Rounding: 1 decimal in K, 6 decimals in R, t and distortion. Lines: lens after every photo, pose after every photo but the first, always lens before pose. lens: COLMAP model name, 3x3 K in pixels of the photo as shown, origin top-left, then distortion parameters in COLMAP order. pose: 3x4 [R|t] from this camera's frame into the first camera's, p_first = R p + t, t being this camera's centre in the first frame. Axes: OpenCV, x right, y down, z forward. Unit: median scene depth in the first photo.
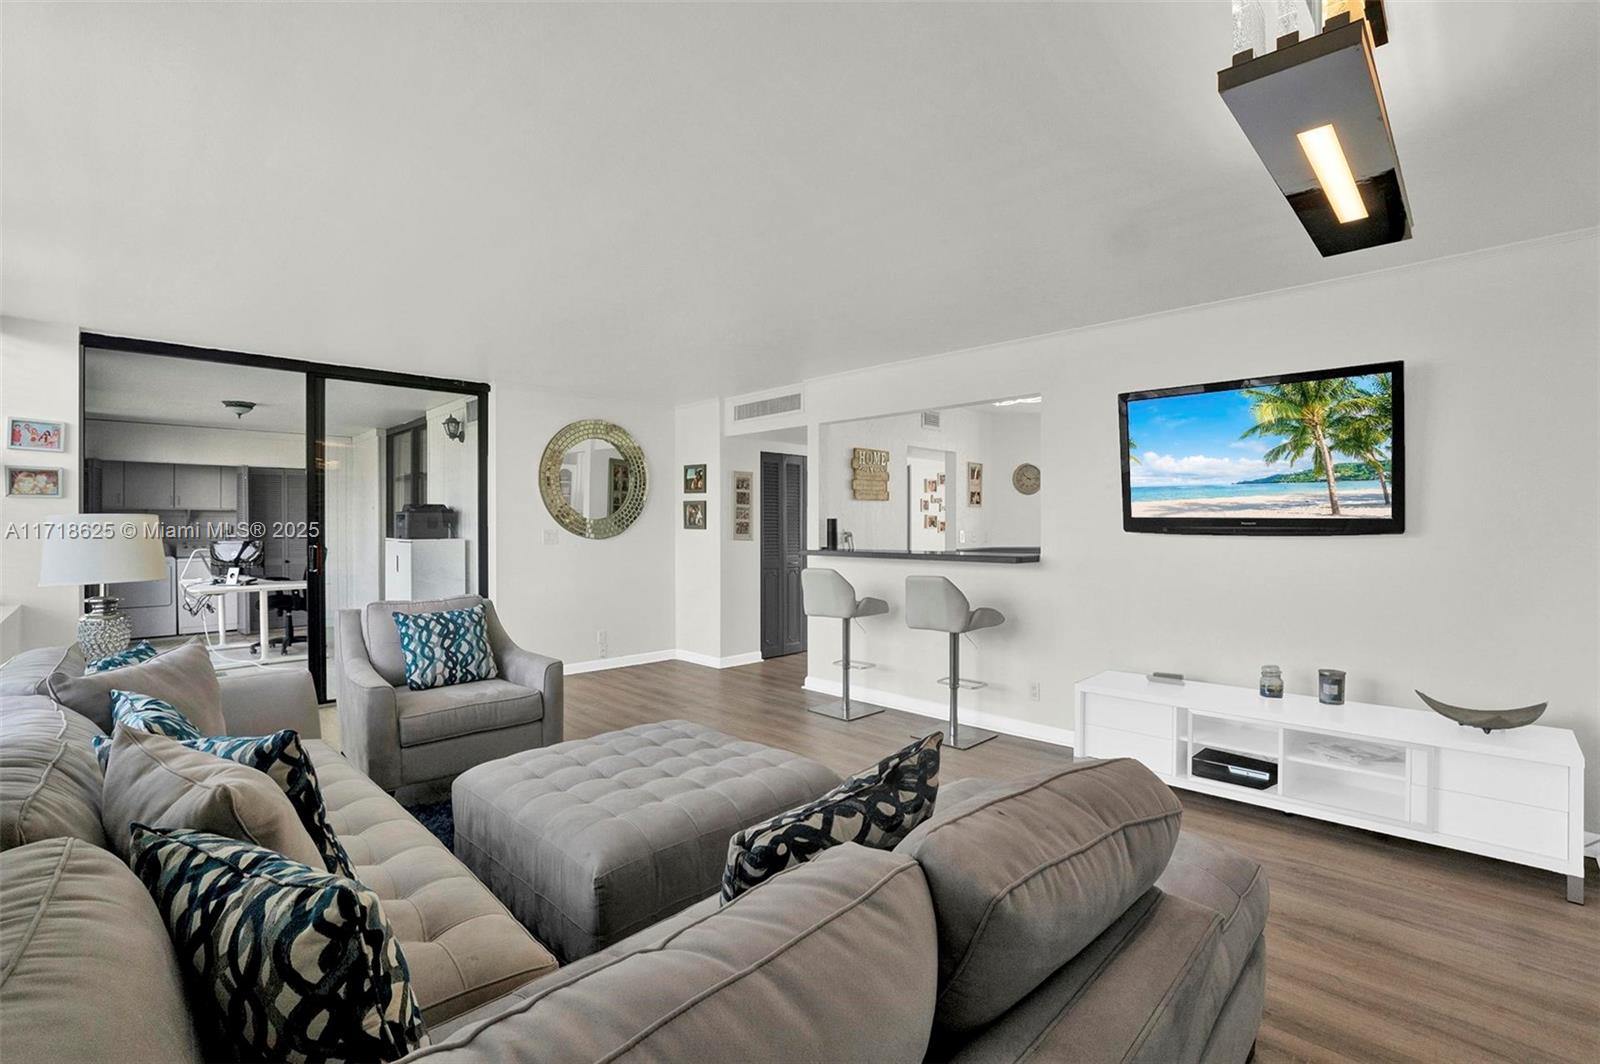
lens RADIAL K [[705.1, 0, 800.0], [0, 705.1, 532.0], [0, 0, 1]] dist [-0.025749, 0.000032]
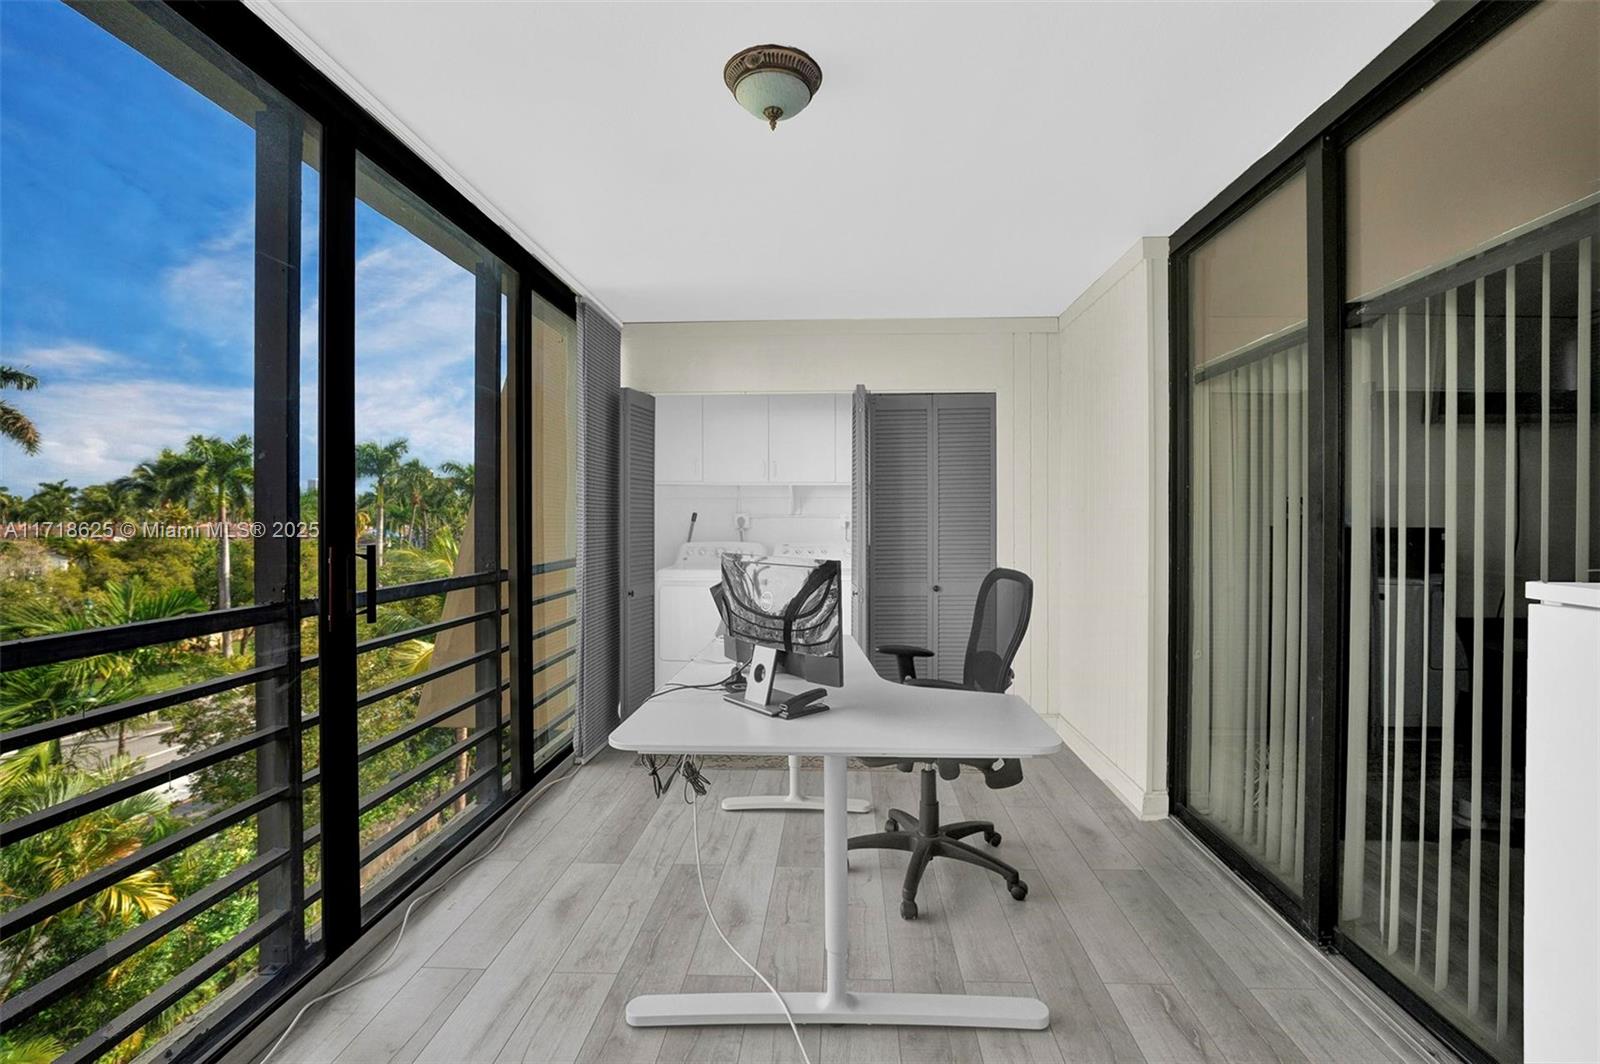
lens RADIAL K [[705.1, 0, 800.0], [0, 705.1, 532.0], [0, 0, 1]] dist [-0.025749, 0.000032]
pose [[0.659534, 0.011832, -0.751581, -0.578536], [-0.008138, 0.999930, 0.008600, 0.000330], [0.751630, 0.000444, 0.659585, 0.808802]]
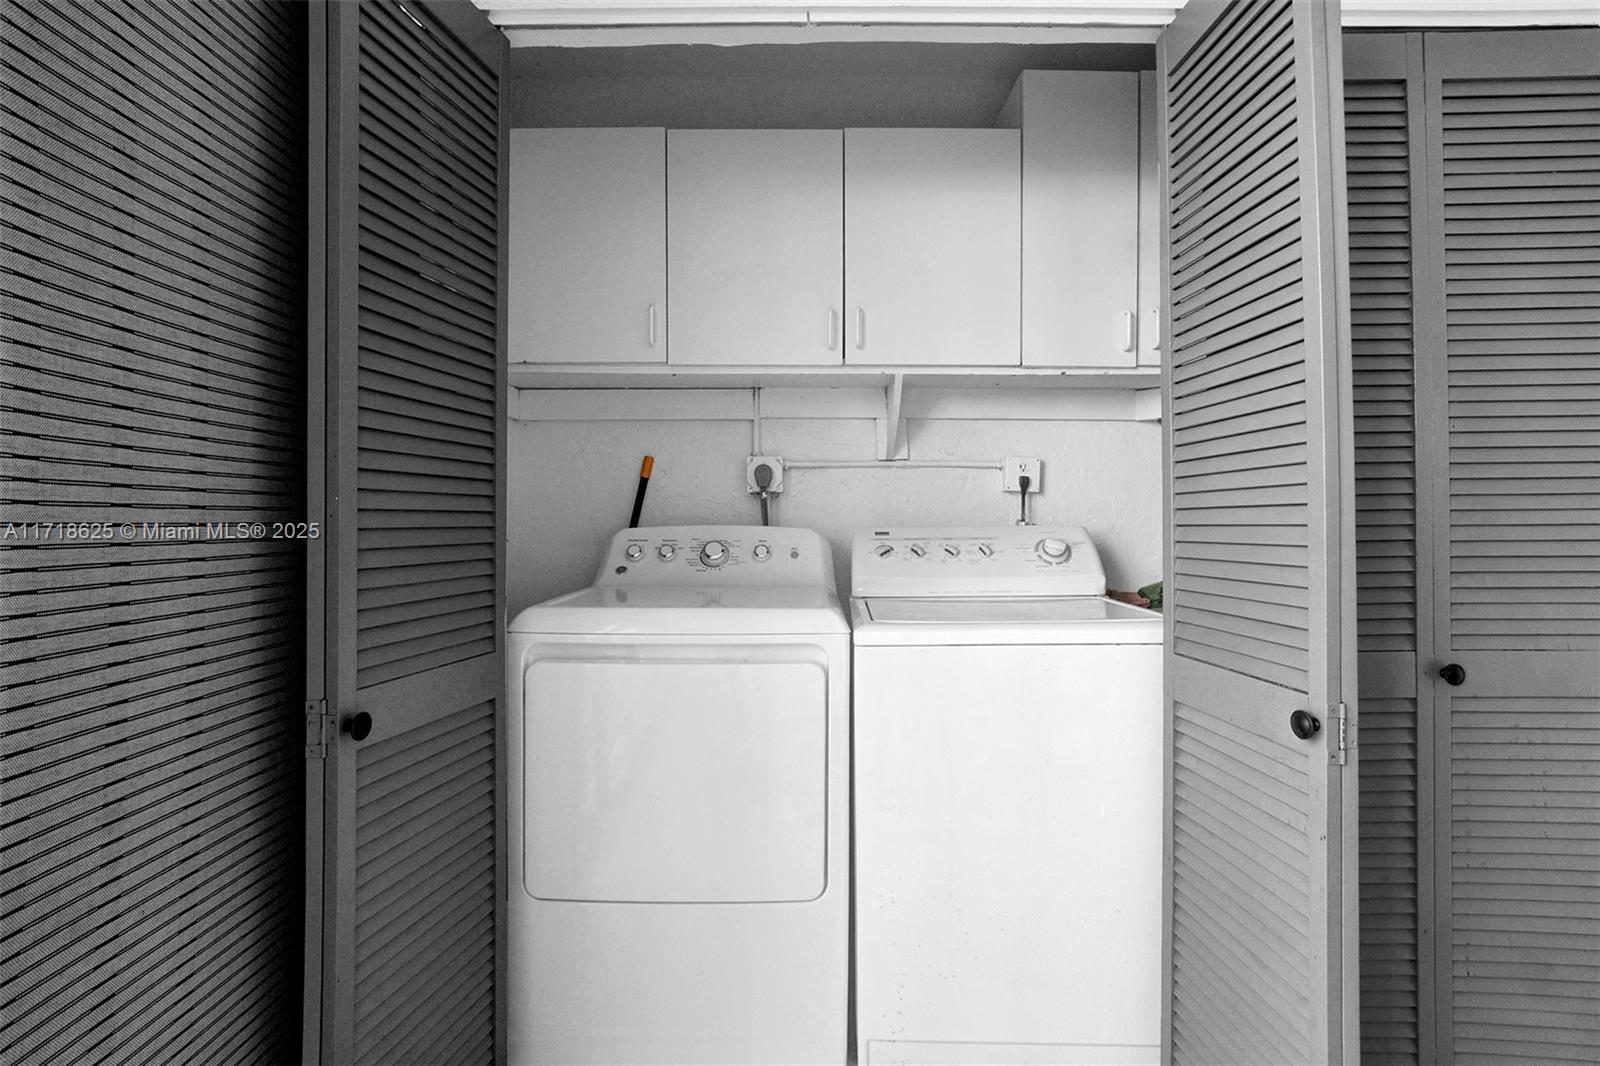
lens RADIAL K [[705.1, 0, 800.0], [0, 705.1, 533.0], [0, 0, 1]] dist [-0.025749, 0.000032]
pose [[0.678521, 0.013790, -0.734452, -0.961865], [-0.006351, 0.999897, 0.012907, 0.017059], [0.734554, -0.004093, 0.678538, 1.070279]]
